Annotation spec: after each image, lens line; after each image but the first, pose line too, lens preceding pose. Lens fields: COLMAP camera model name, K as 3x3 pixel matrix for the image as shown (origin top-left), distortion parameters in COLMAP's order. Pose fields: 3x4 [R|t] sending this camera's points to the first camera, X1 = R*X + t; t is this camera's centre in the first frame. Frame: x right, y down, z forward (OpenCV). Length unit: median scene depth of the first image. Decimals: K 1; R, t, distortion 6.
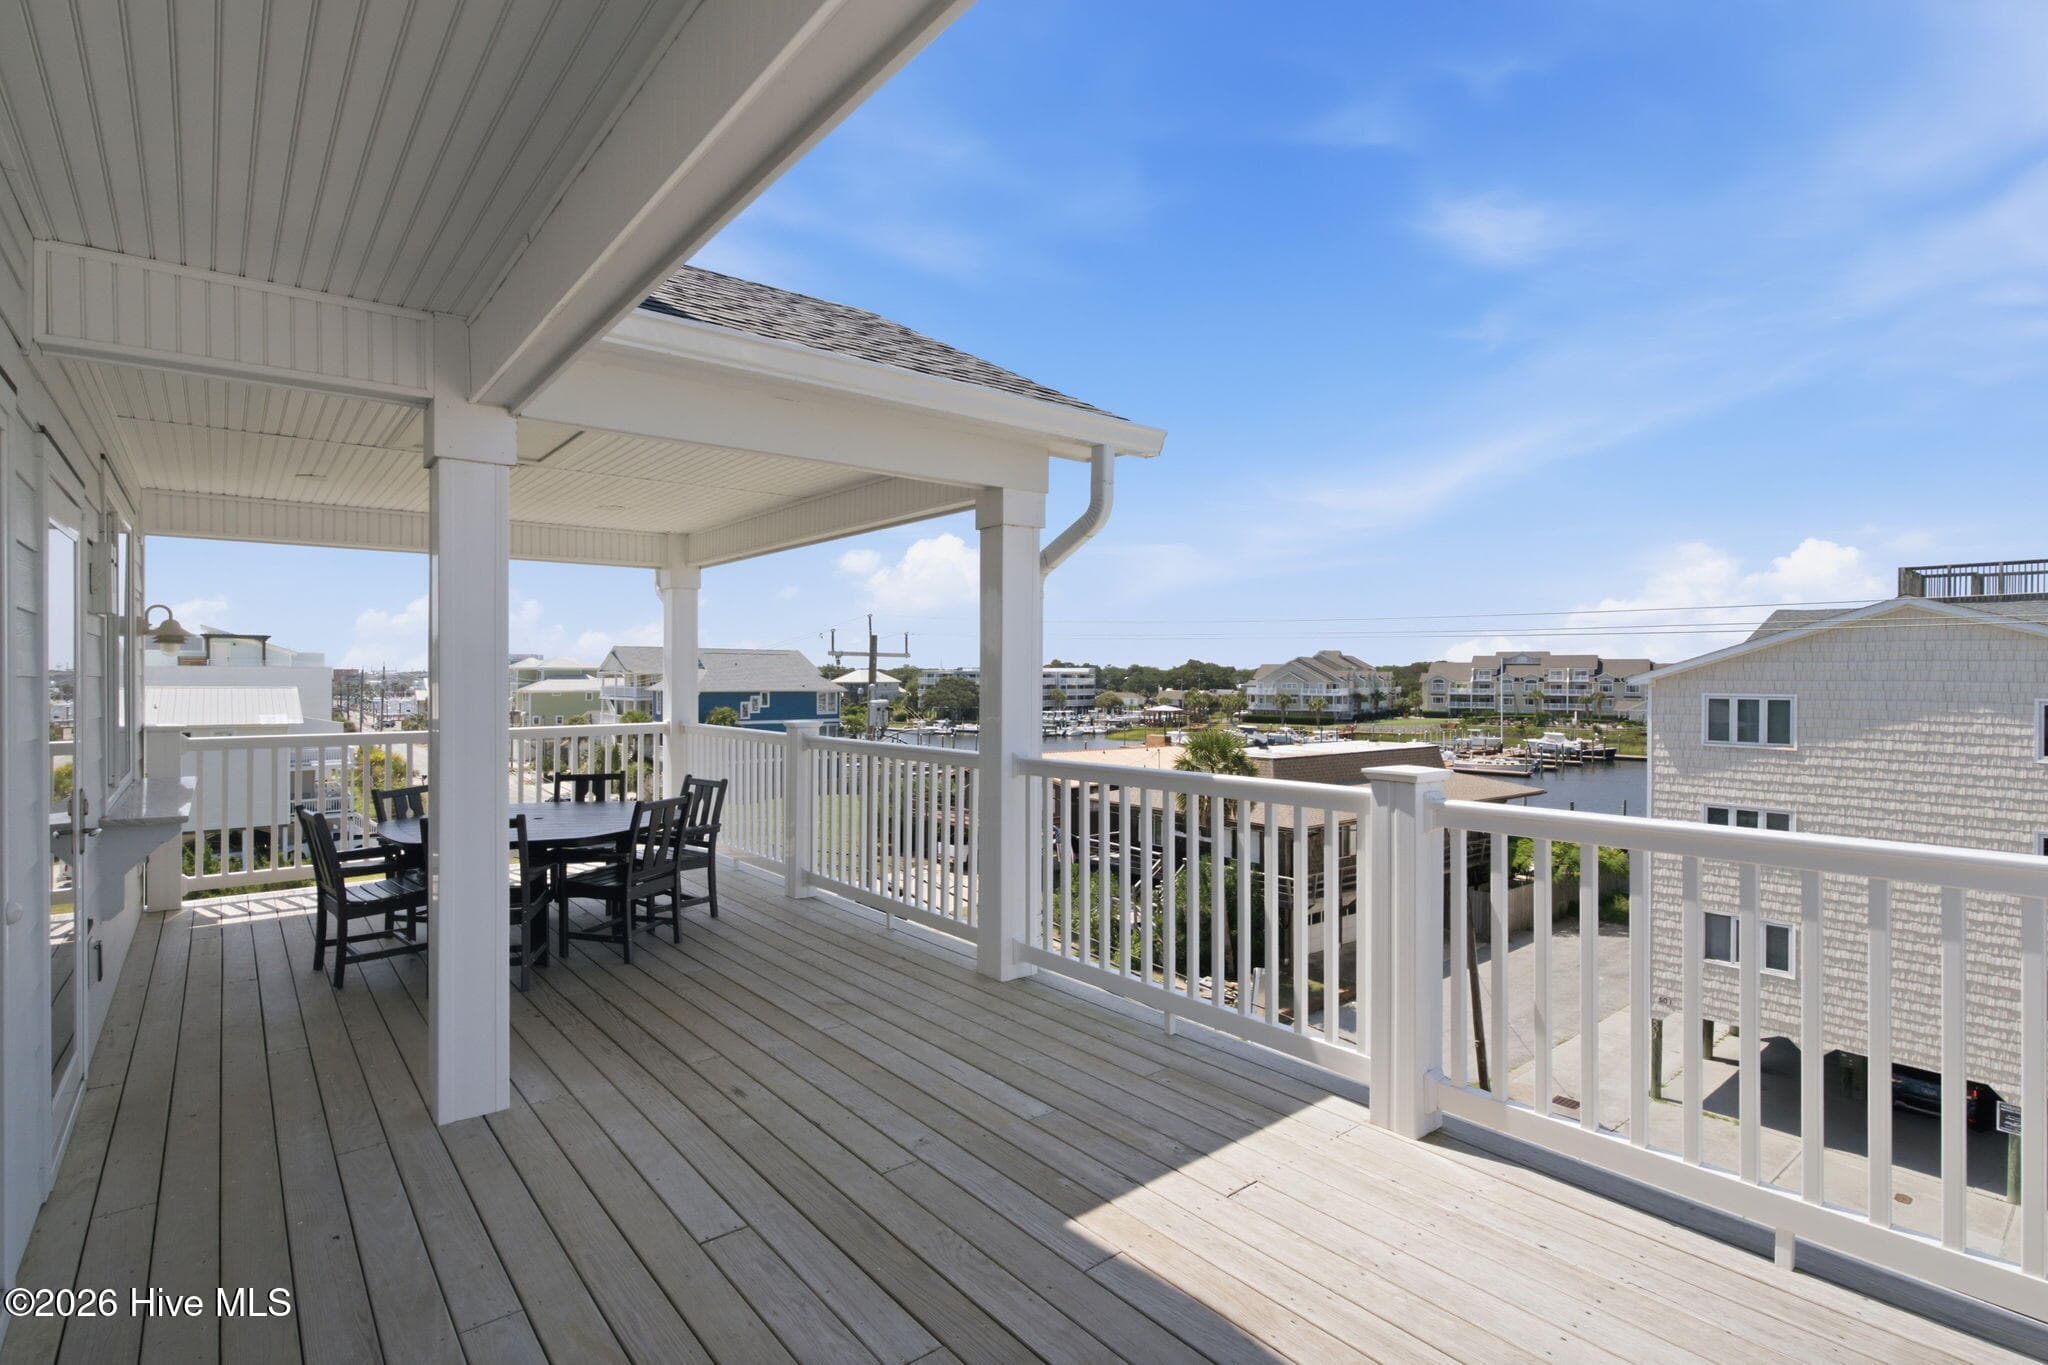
lens RADIAL K [[988.2, 0, 1030.6], [0, 988.2, 670.0], [0, 0, 1]] dist [0.005700, -0.003362]
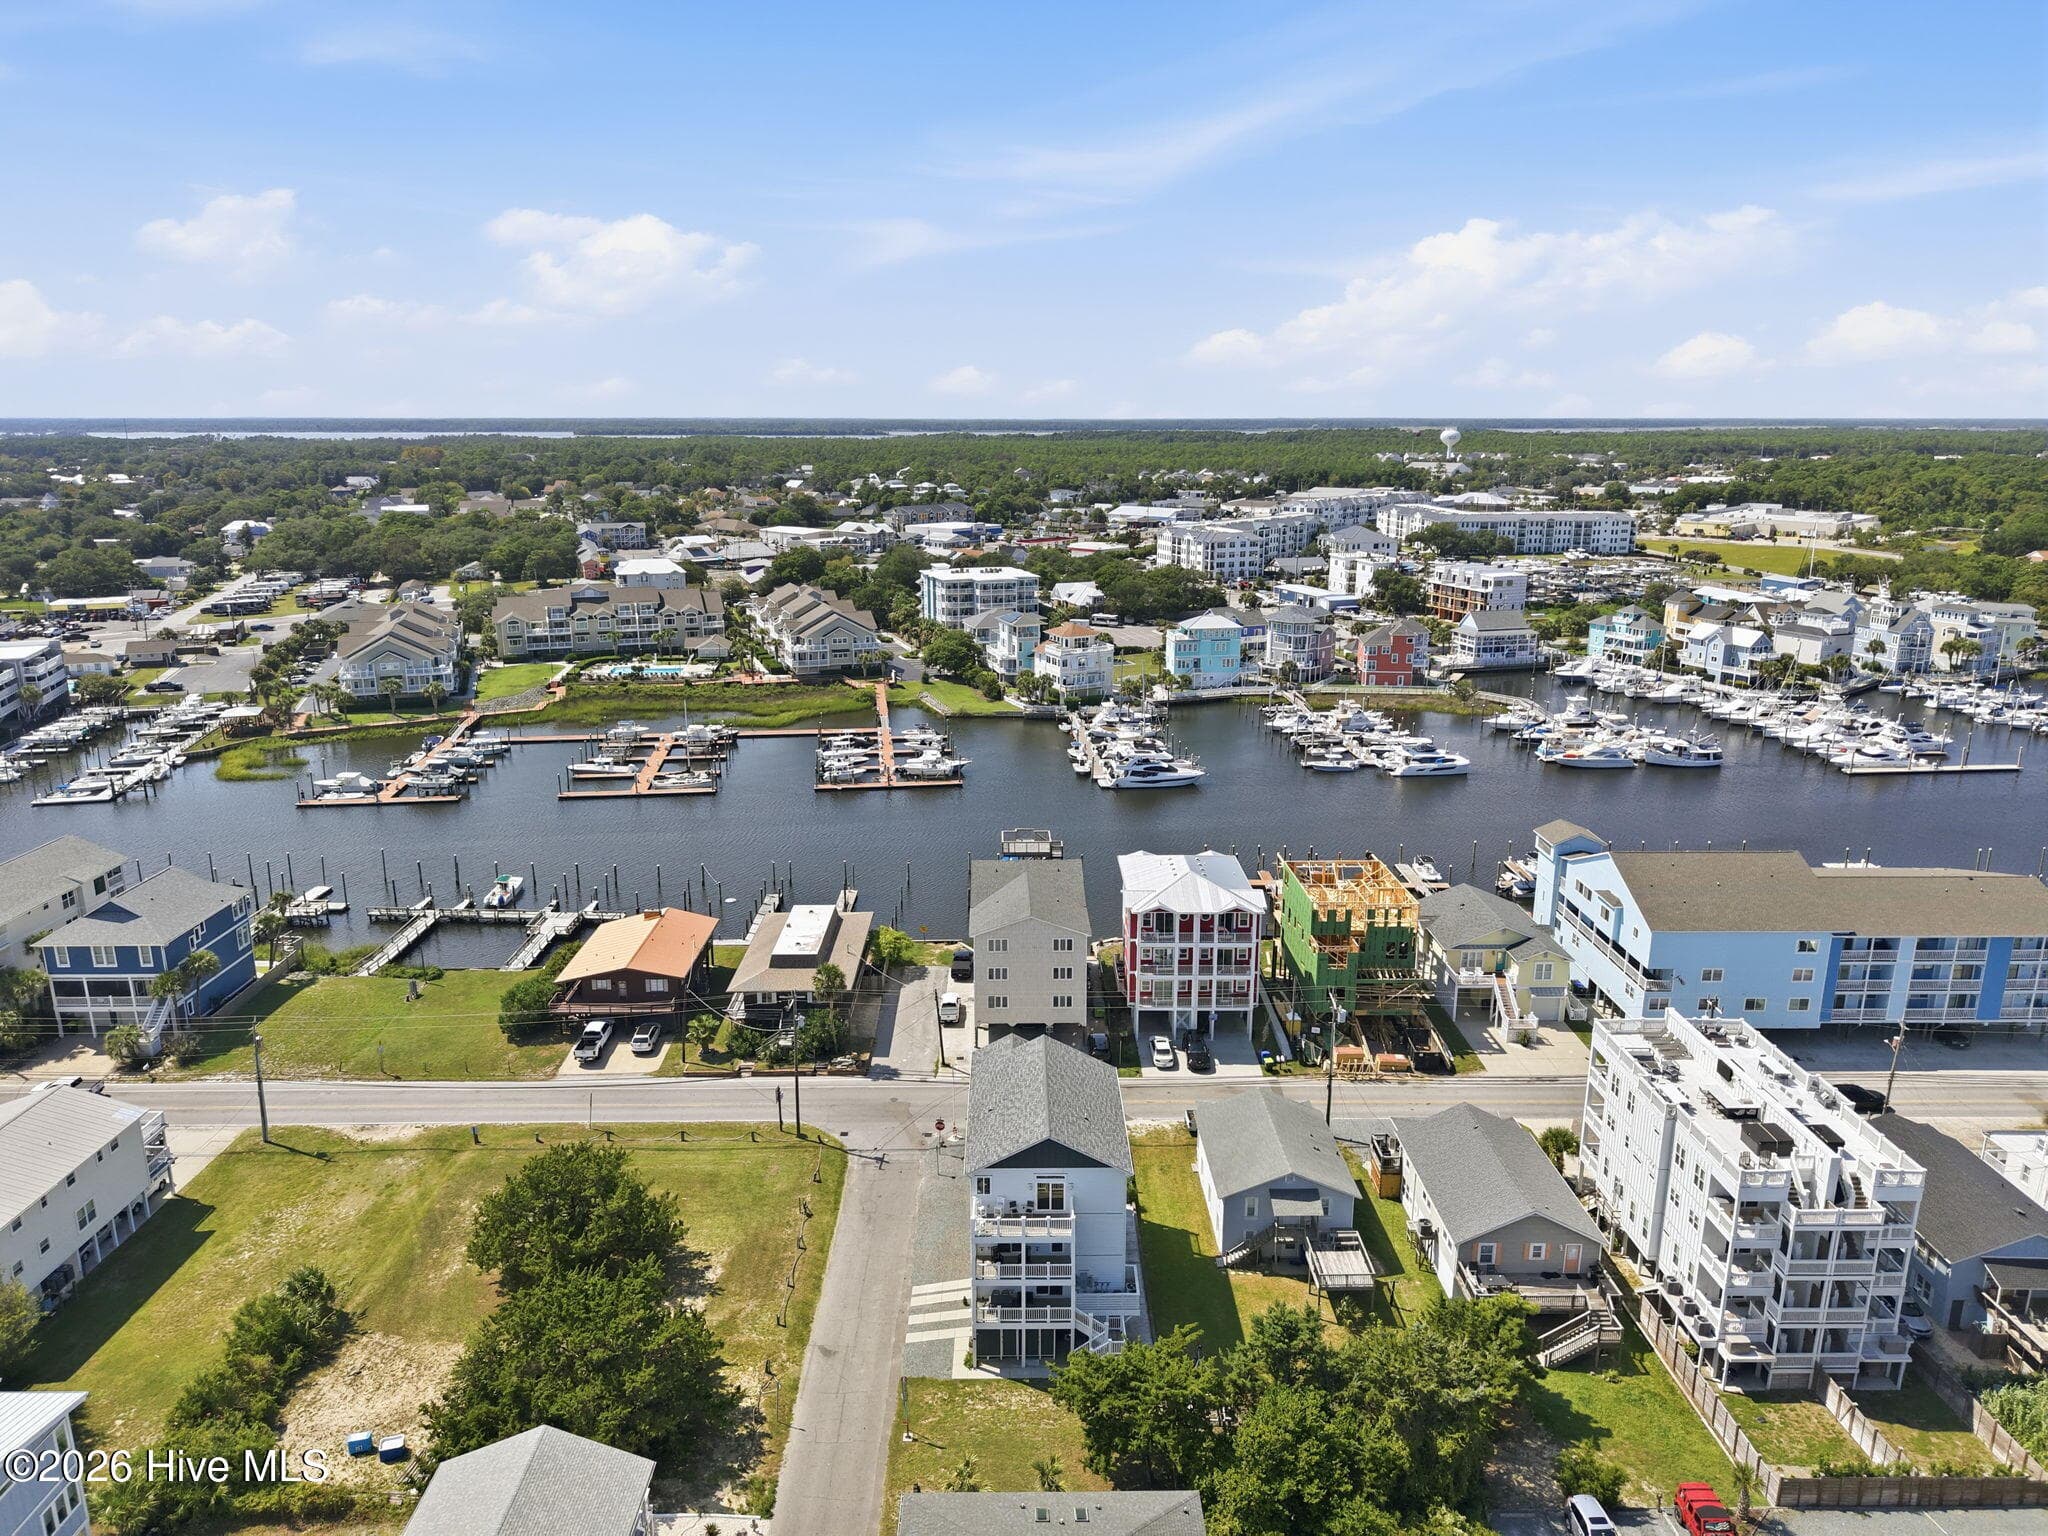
lens RADIAL K [[1365.3, 0, 1023.9], [0, 1365.3, 773.7], [0, 0, 1]] dist [0.049889, -0.054653]
pose [[0.628246, -0.208170, 0.749648, -0.419644], [0.000523, 0.963653, 0.267158, -0.279898], [-0.778014, -0.167449, 0.605520, -0.296520]]
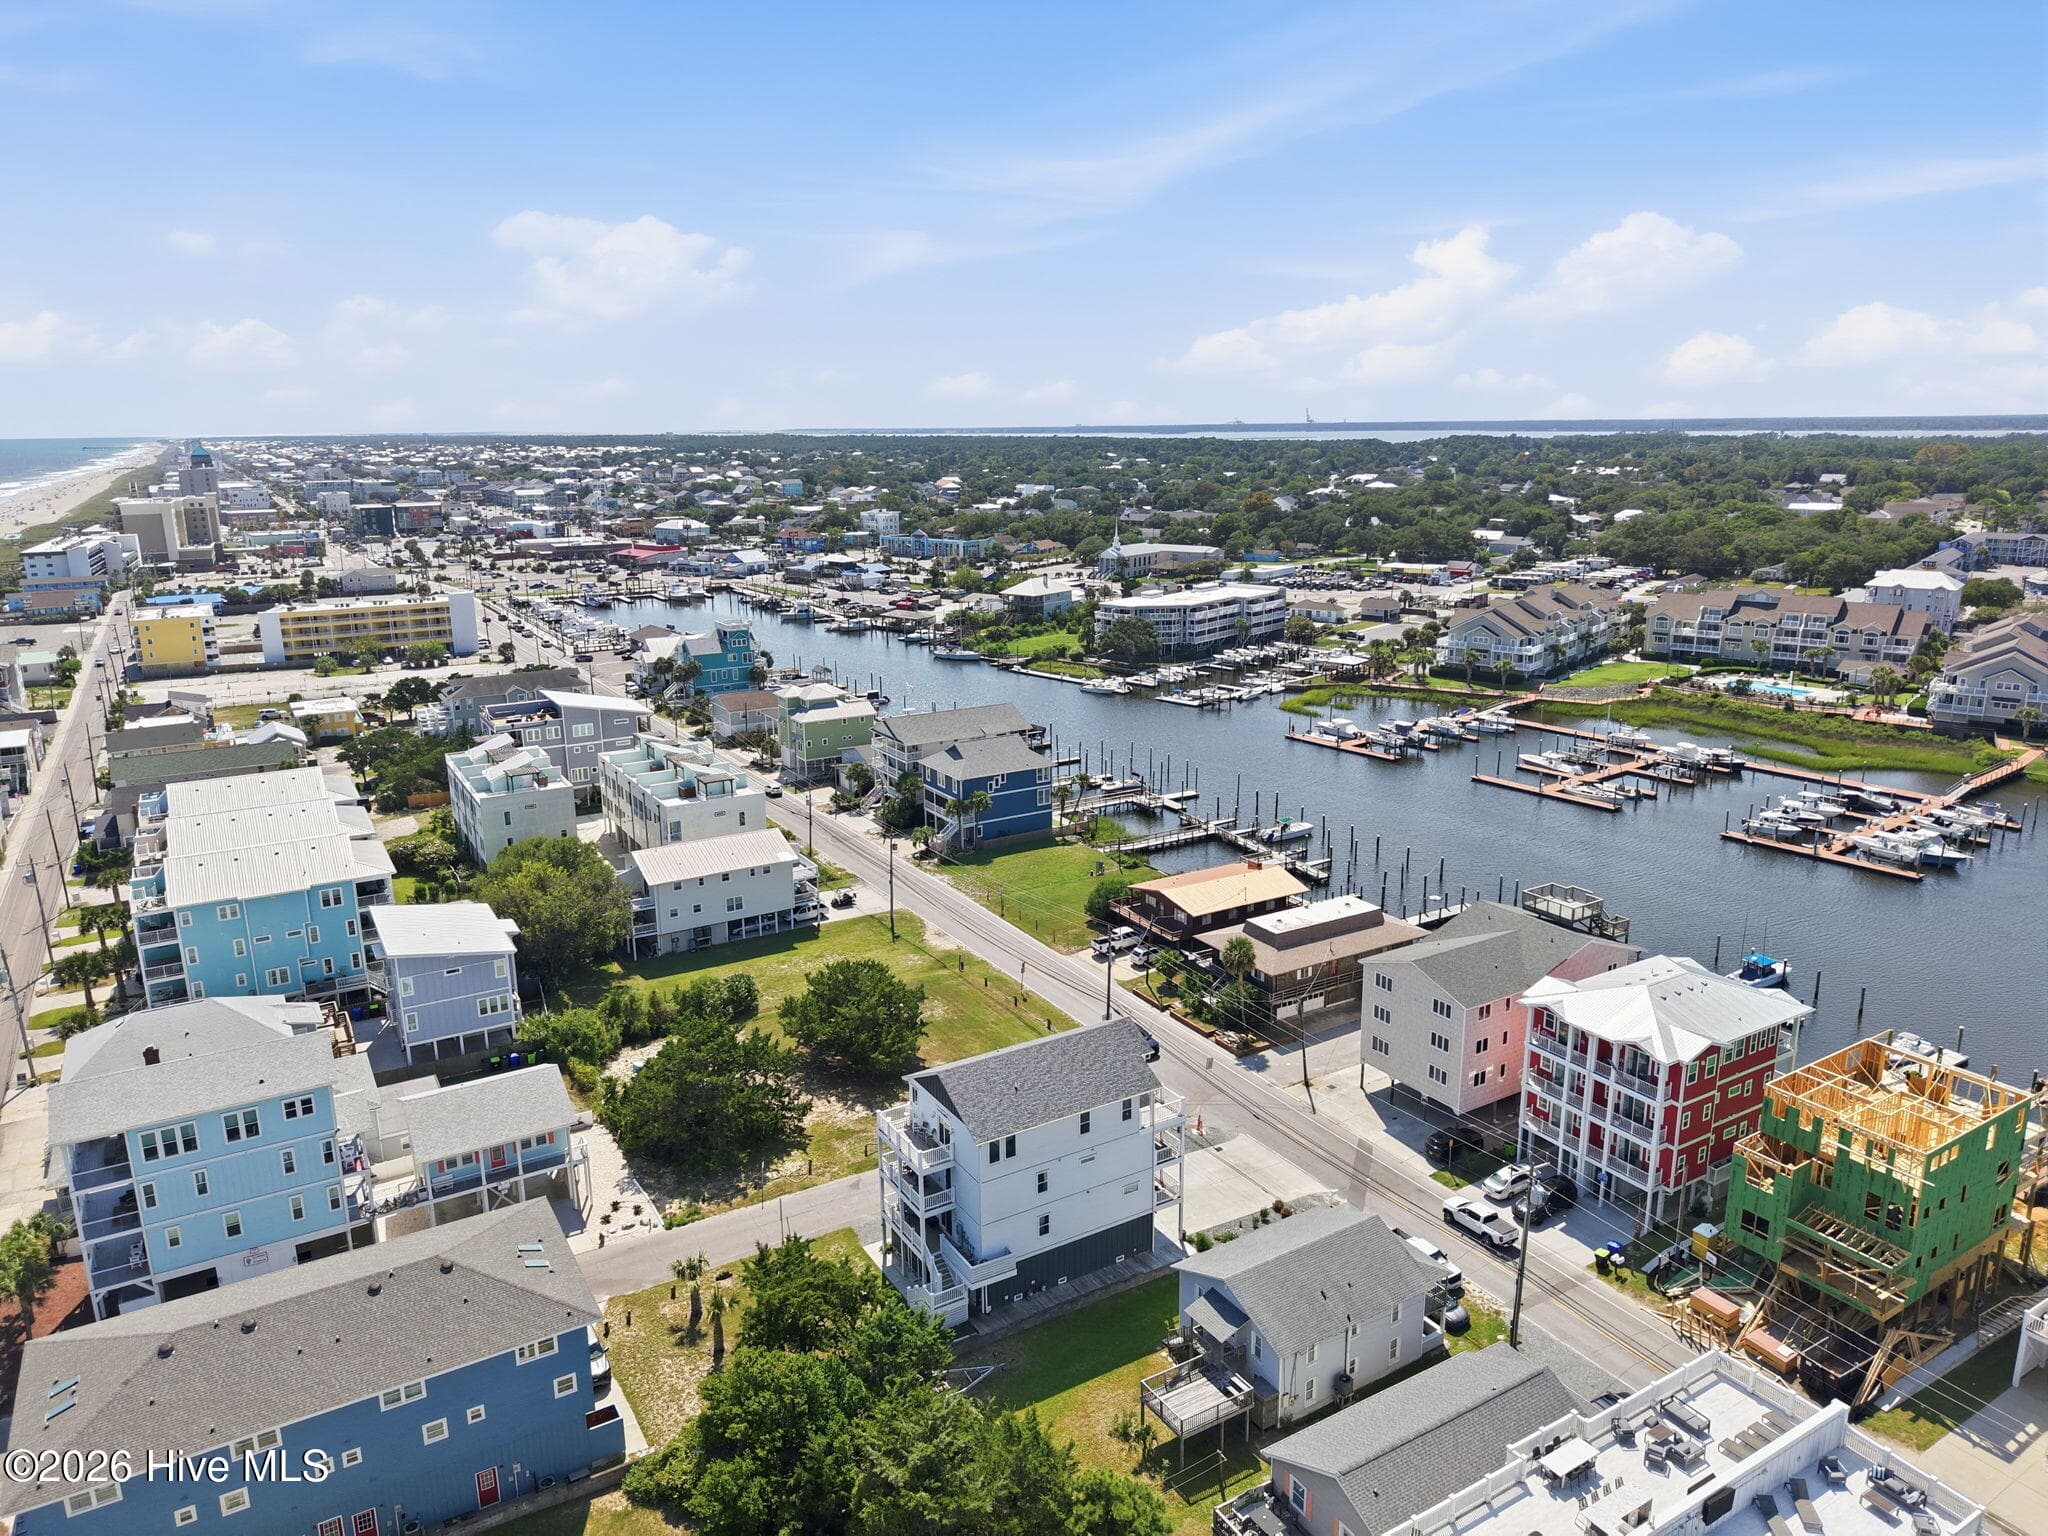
lens RADIAL K [[1365.3, 0, 1010.1], [0, 1365.3, 767.0], [0, 0, 1]] dist [0.049889, -0.054653]
pose [[0.986757, 0.018019, -0.161199, 0.033318], [0.023078, 0.968103, 0.249487, -0.259484], [0.160552, -0.249903, 0.954867, -0.482162]]
